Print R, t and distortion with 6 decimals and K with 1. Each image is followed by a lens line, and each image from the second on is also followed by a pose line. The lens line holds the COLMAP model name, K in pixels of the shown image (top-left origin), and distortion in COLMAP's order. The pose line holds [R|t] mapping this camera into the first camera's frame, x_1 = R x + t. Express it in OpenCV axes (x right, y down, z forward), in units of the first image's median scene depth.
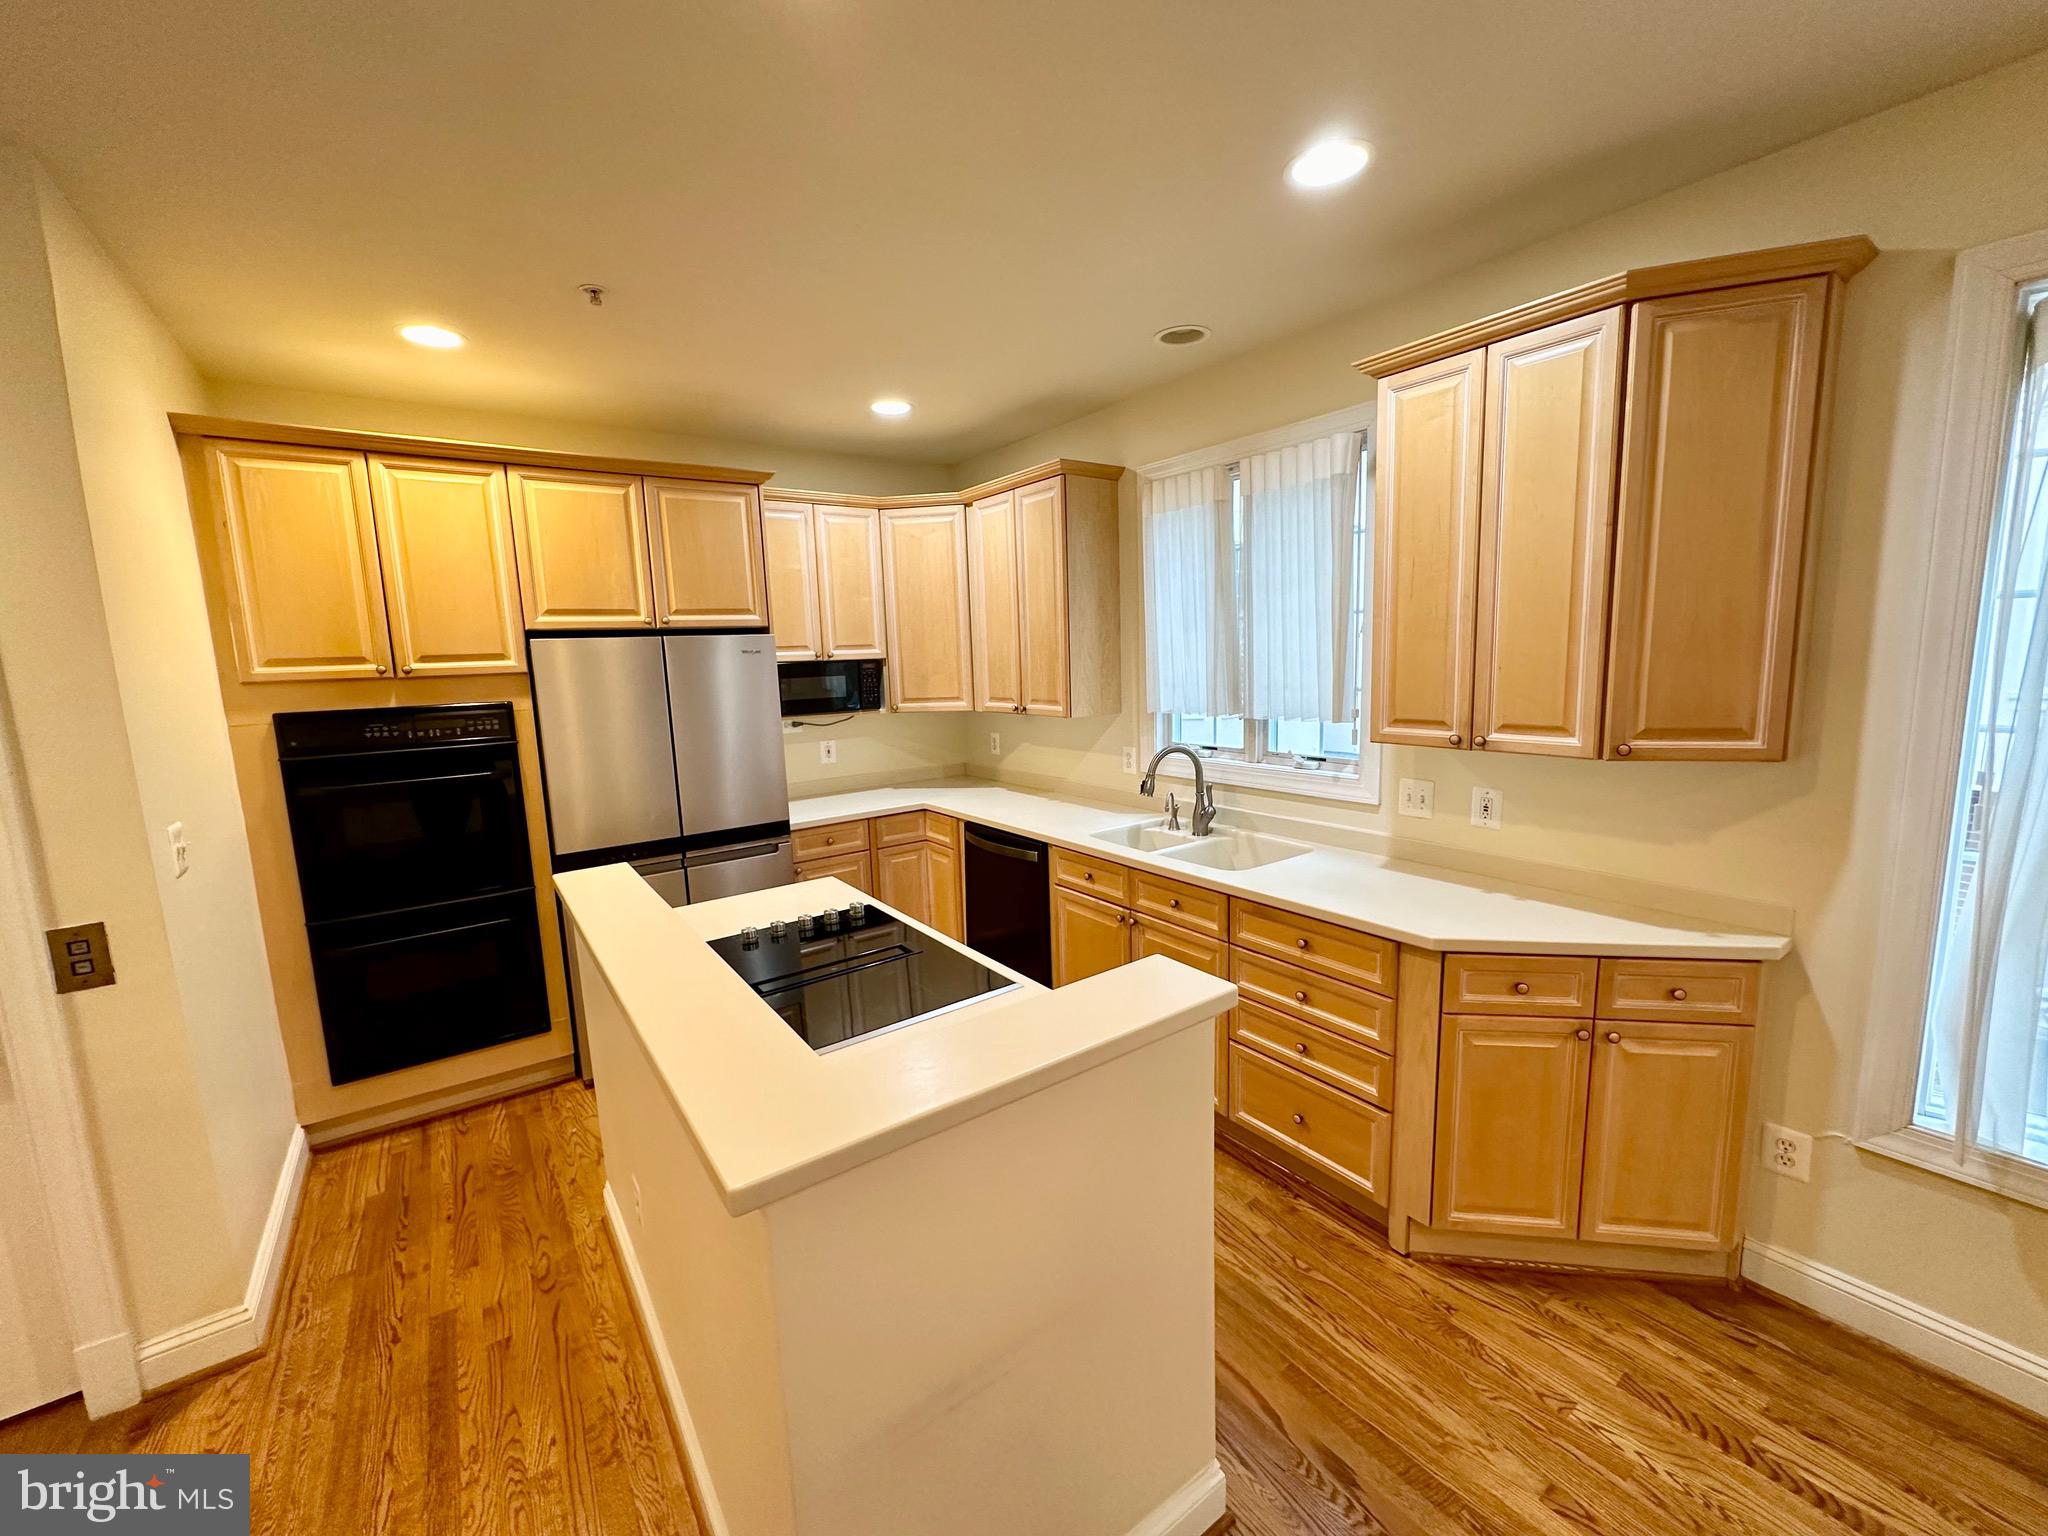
lens RADIAL K [[817.3, 0, 1026.7], [0, 817.3, 764.3], [0, 0, 1]] dist [-0.004245, 0.000977]
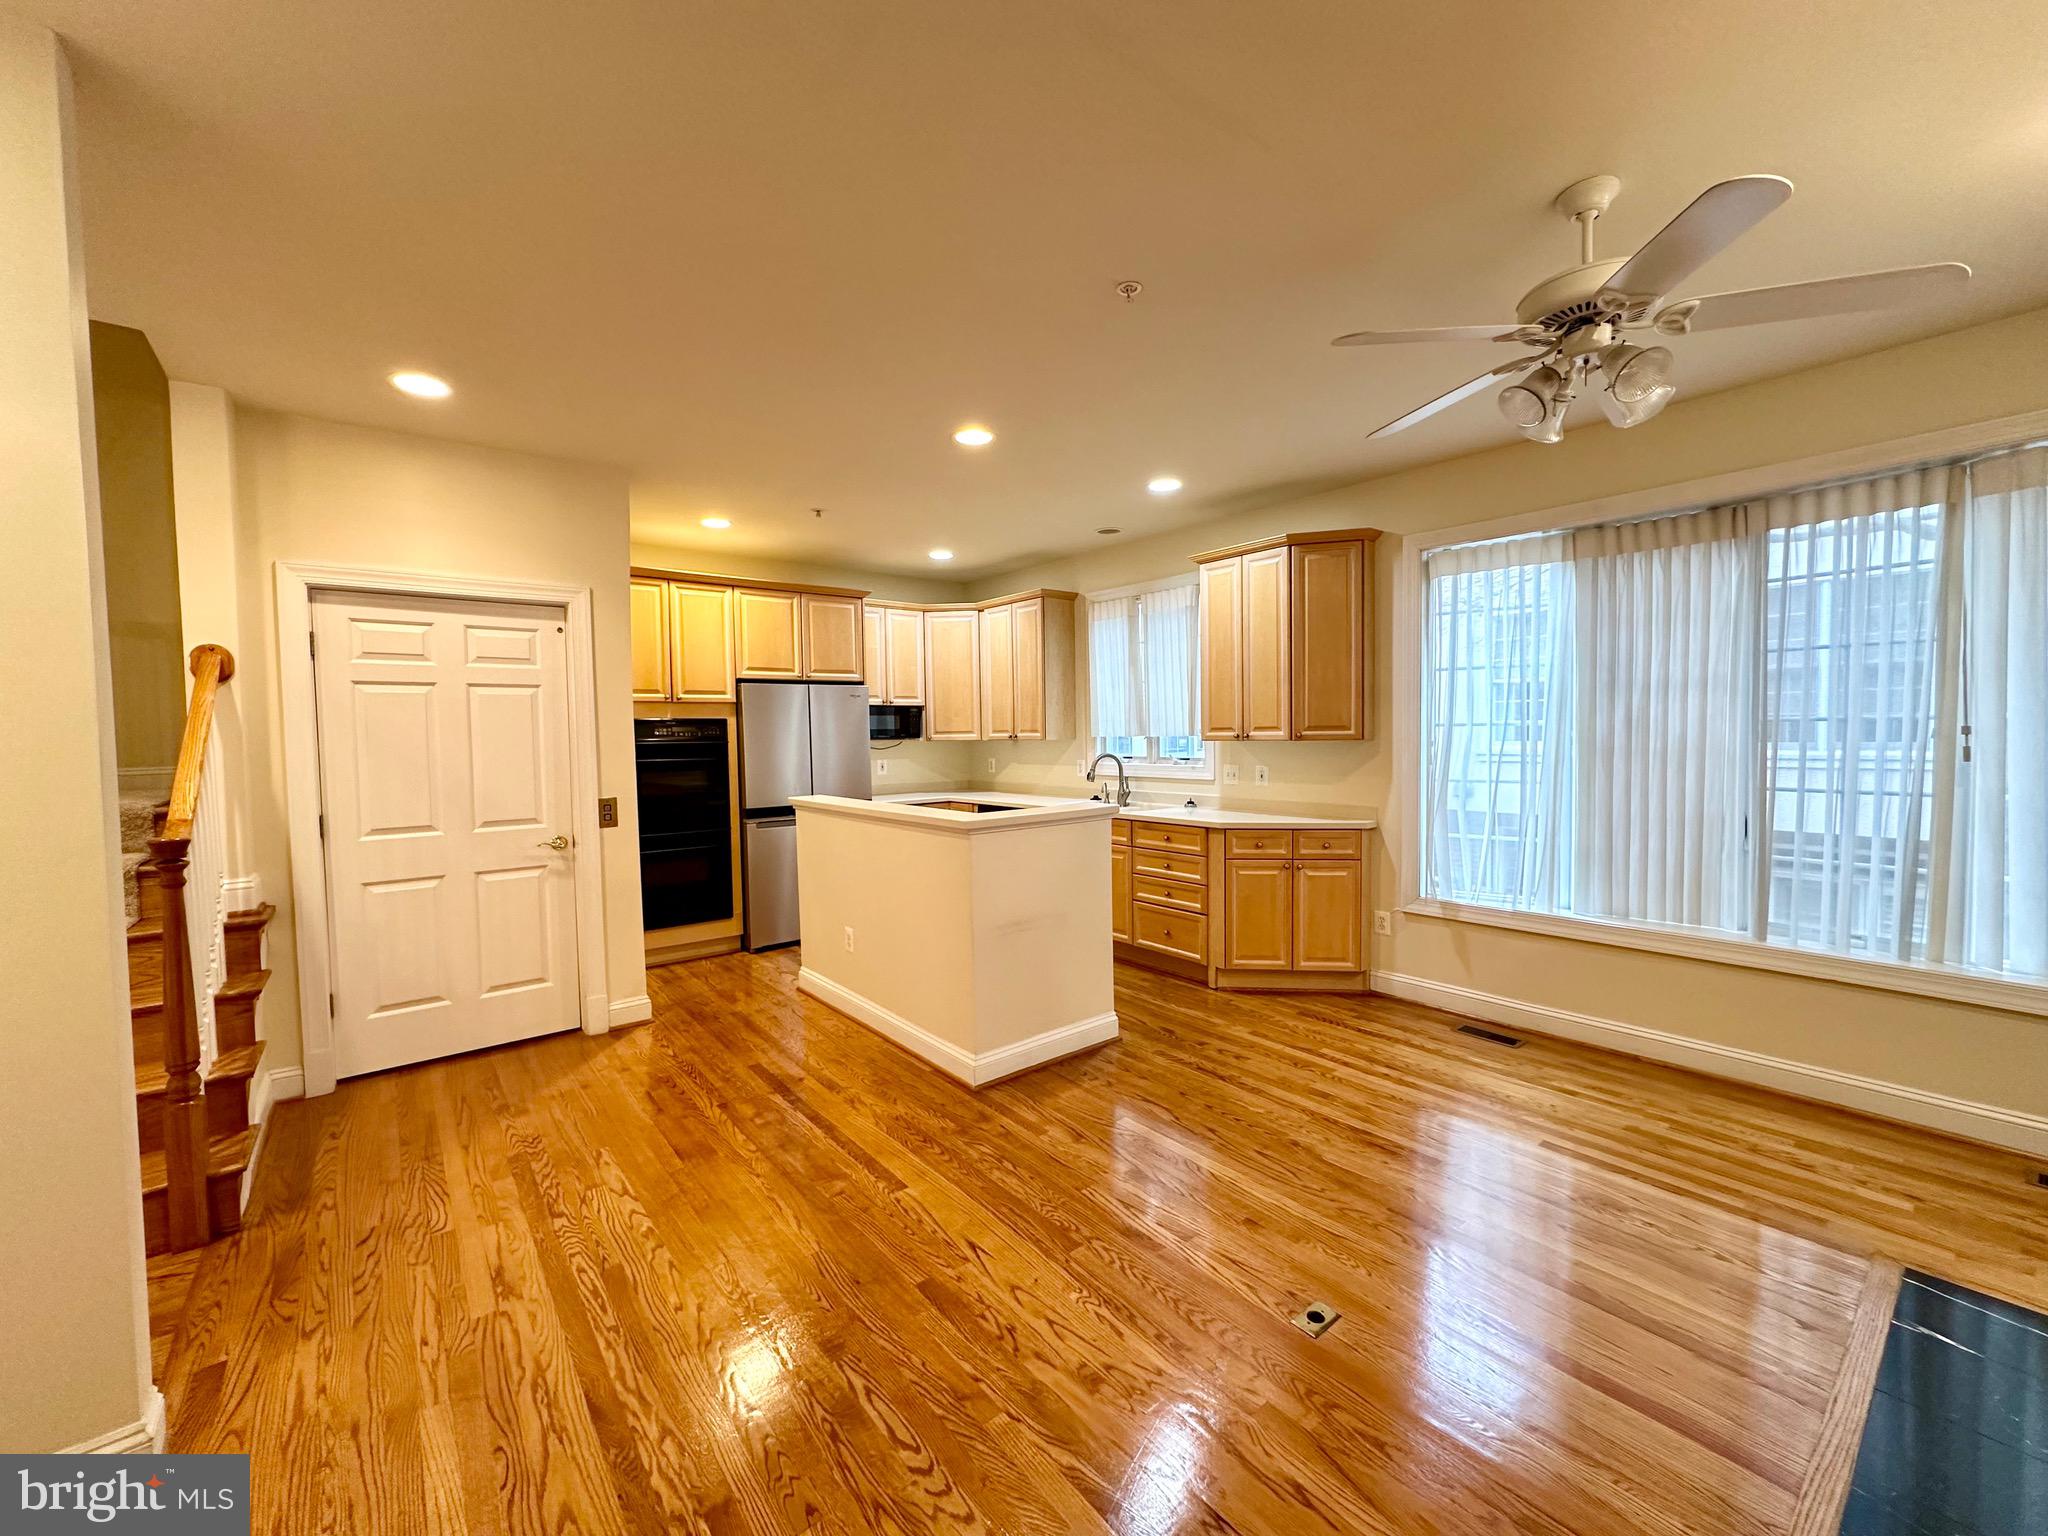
lens RADIAL K [[817.3, 0, 1029.1], [0, 817.3, 765.0], [0, 0, 1]] dist [-0.004245, 0.000977]
pose [[0.998205, 0.014916, 0.058010, -0.098519], [-0.009124, 0.995059, -0.098870, 0.208992], [-0.059198, 0.098163, 0.993408, -0.843565]]
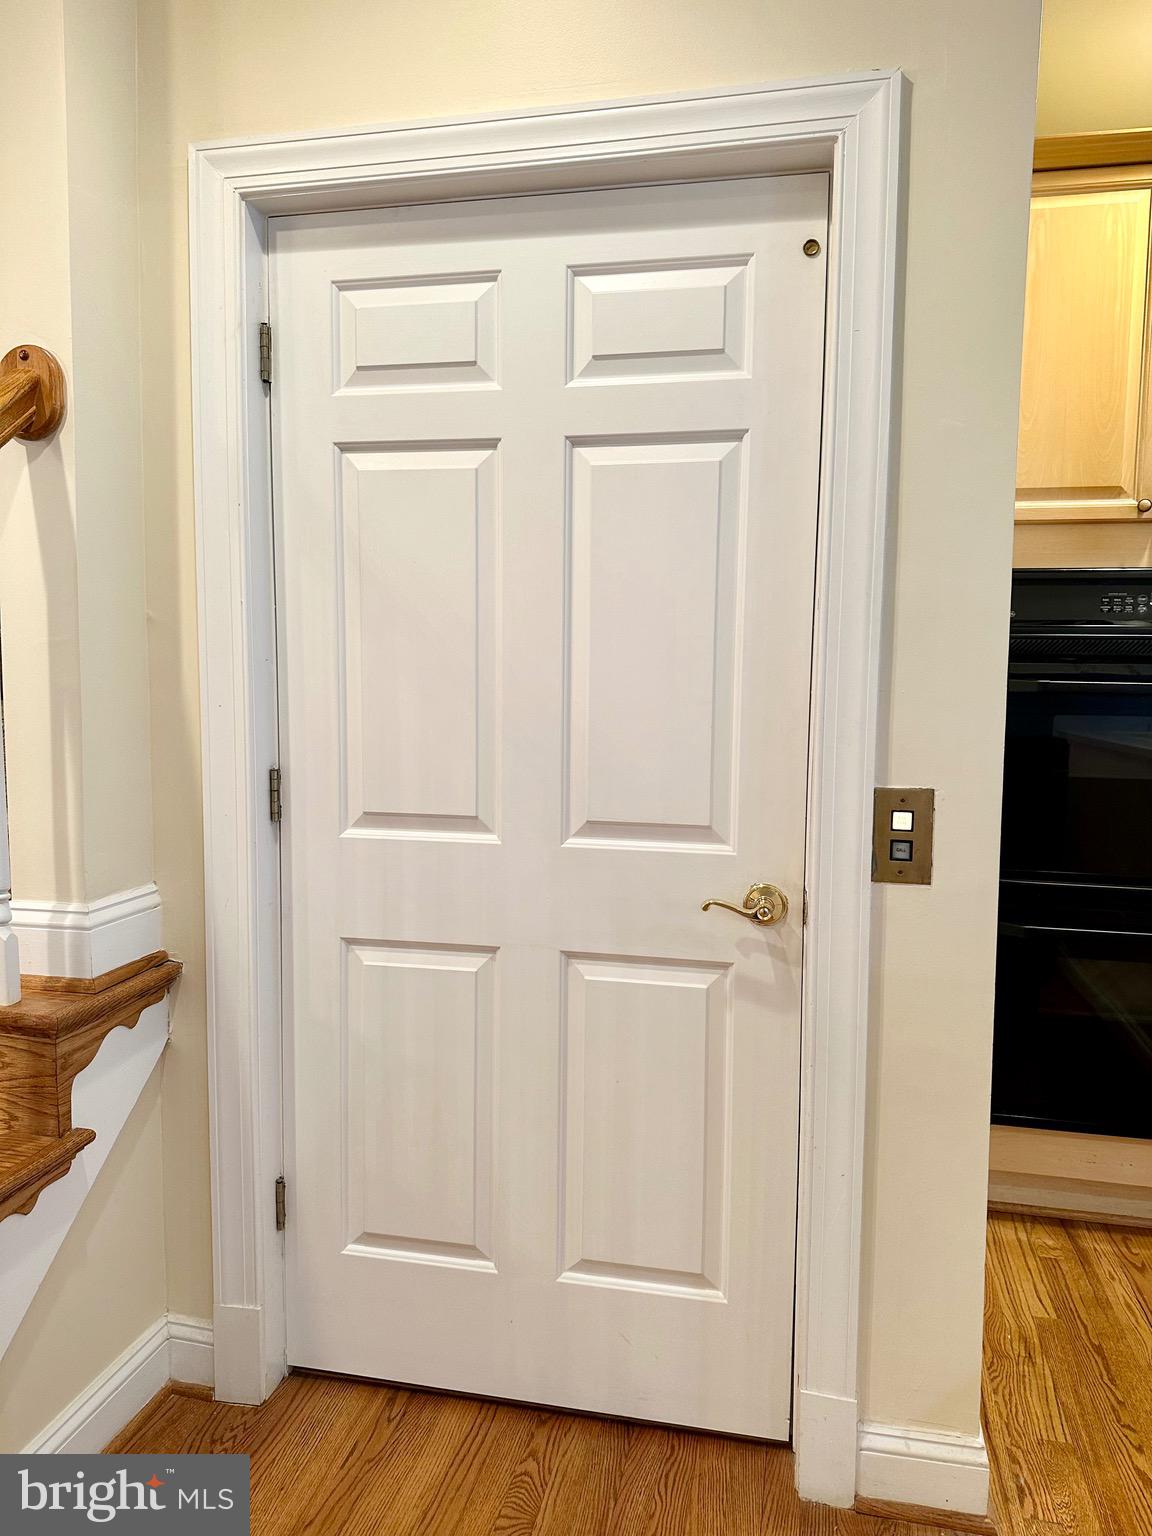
lens RADIAL K [[1086.7, 0, 577.8], [0, 1086.7, 772.2], [0, 0, 1]] dist [0.011585, -0.012381]
pose [[0.665534, 0.110527, -0.738138, -0.445898], [-0.134283, 0.990568, 0.027251, 0.129442], [0.734188, 0.080983, 0.674099, 0.122154]]
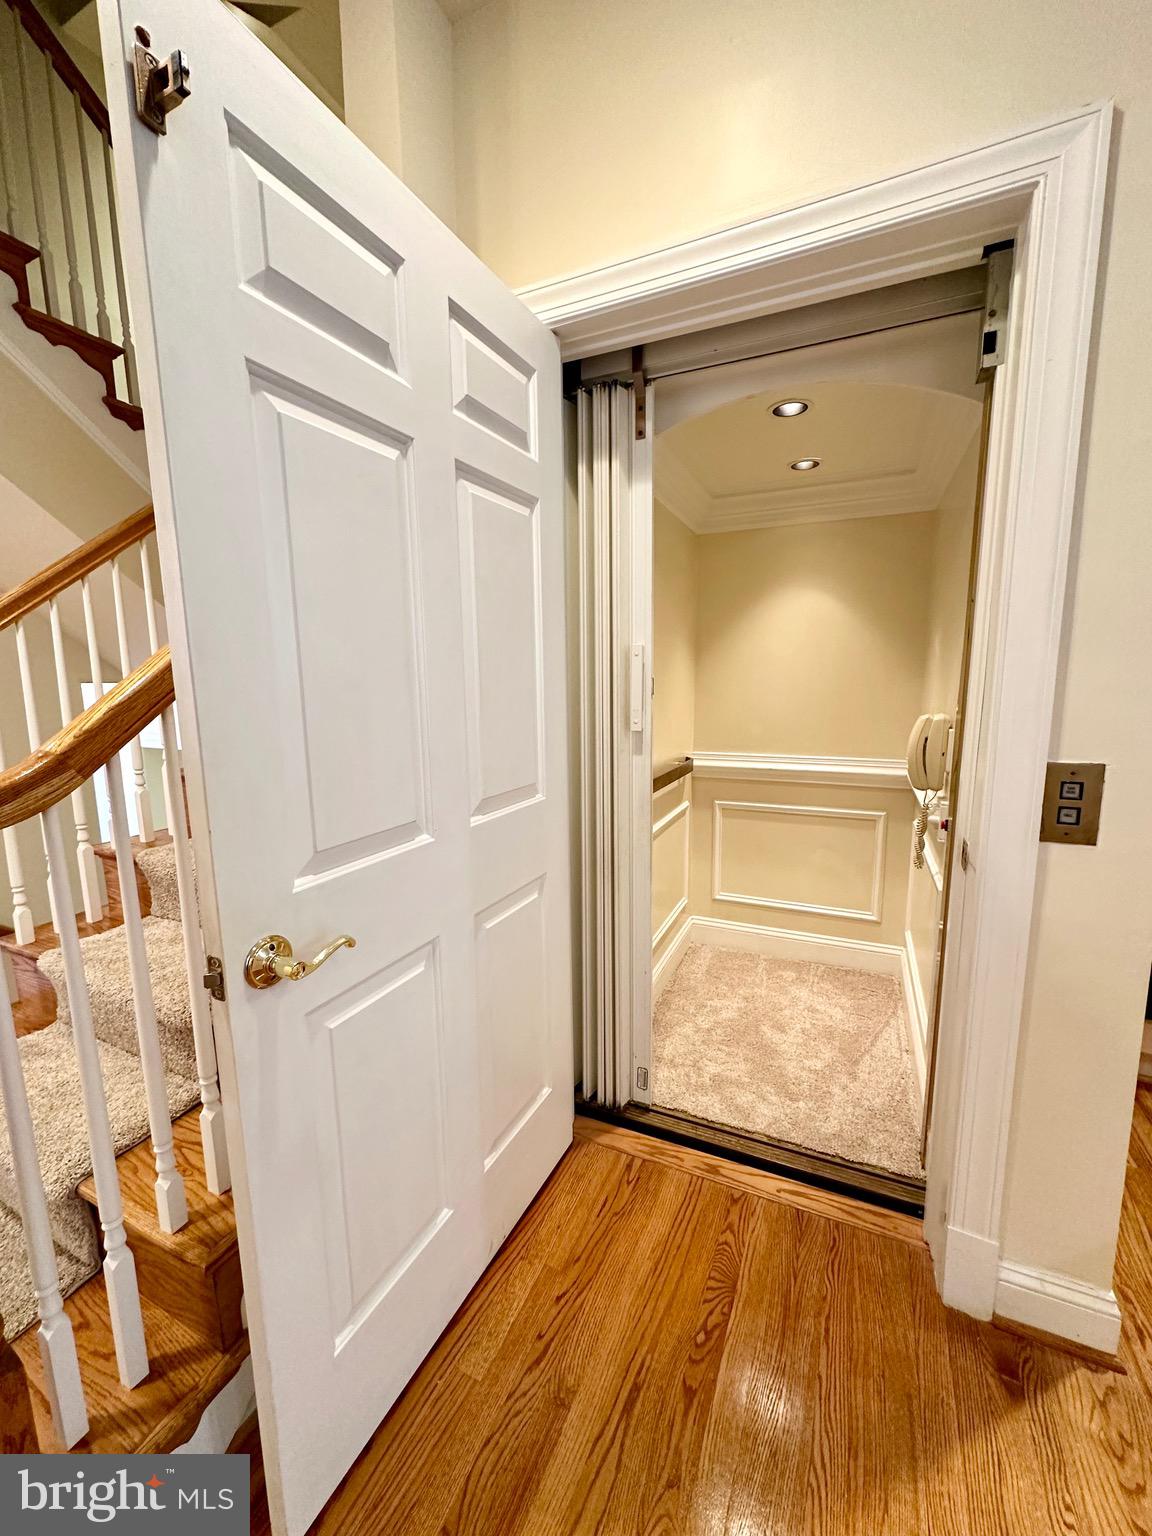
lens RADIAL K [[613.0, 0, 577.4], [0, 613.0, 770.8], [0, 0, 1]] dist [-0.004245, 0.000977]
pose [[0.486747, 0.162161, -0.858359, -0.583836], [-0.125054, 0.985433, 0.115254, 0.130063], [0.864545, 0.051242, 0.499936, 0.185479]]
